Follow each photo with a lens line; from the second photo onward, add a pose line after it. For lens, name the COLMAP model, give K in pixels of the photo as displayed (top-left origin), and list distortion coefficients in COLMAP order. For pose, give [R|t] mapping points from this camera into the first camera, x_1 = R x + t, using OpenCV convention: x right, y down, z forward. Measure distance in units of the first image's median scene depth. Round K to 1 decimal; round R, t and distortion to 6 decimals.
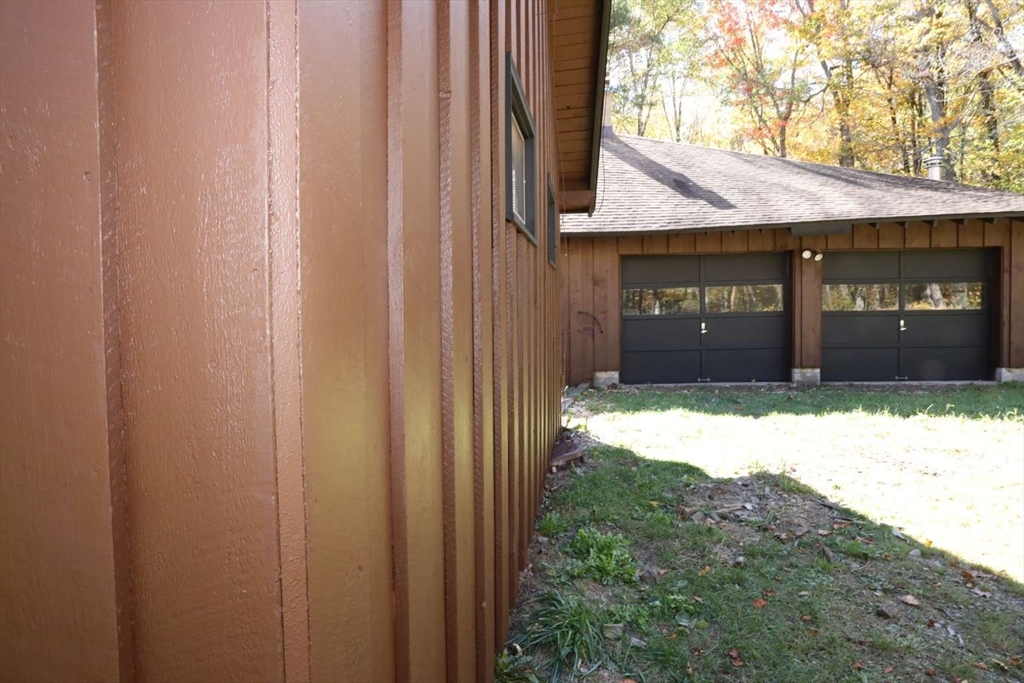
lens RADIAL K [[711.6, 0, 512.0], [0, 711.6, 341.5], [0, 0, 1]] dist [-0.103377, 0.097087]
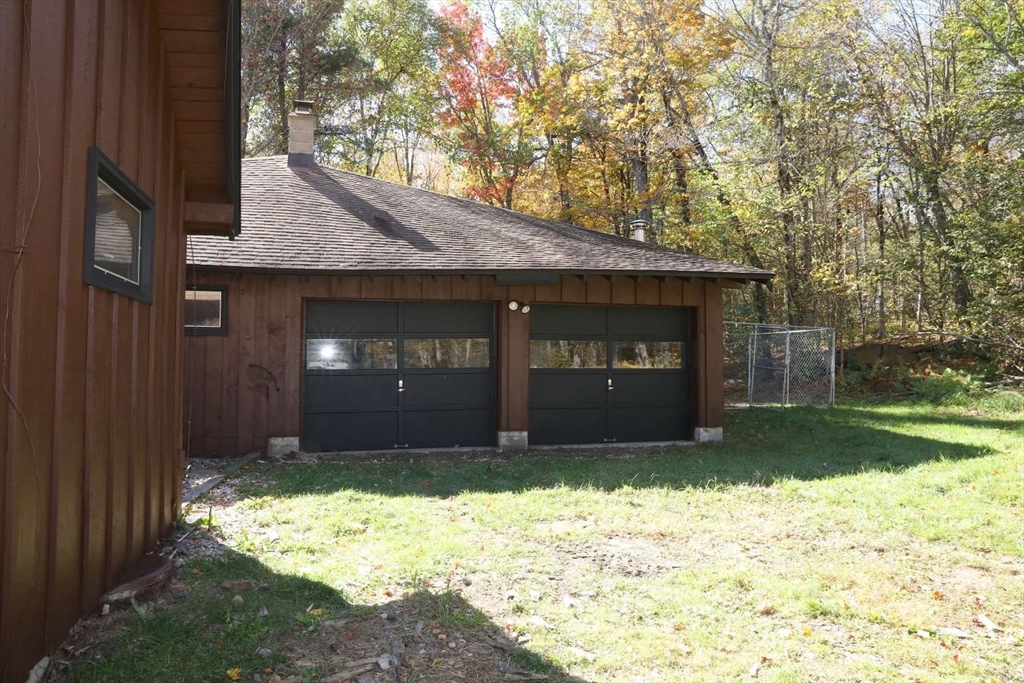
lens RADIAL K [[711.6, 0, 512.0], [0, 711.6, 341.5], [0, 0, 1]] dist [-0.103377, 0.097087]
pose [[0.934148, 0.029248, 0.355685, 0.088881], [-0.001937, 0.997037, -0.076898, -0.006766], [-0.356880, 0.071145, 0.931437, 0.139047]]
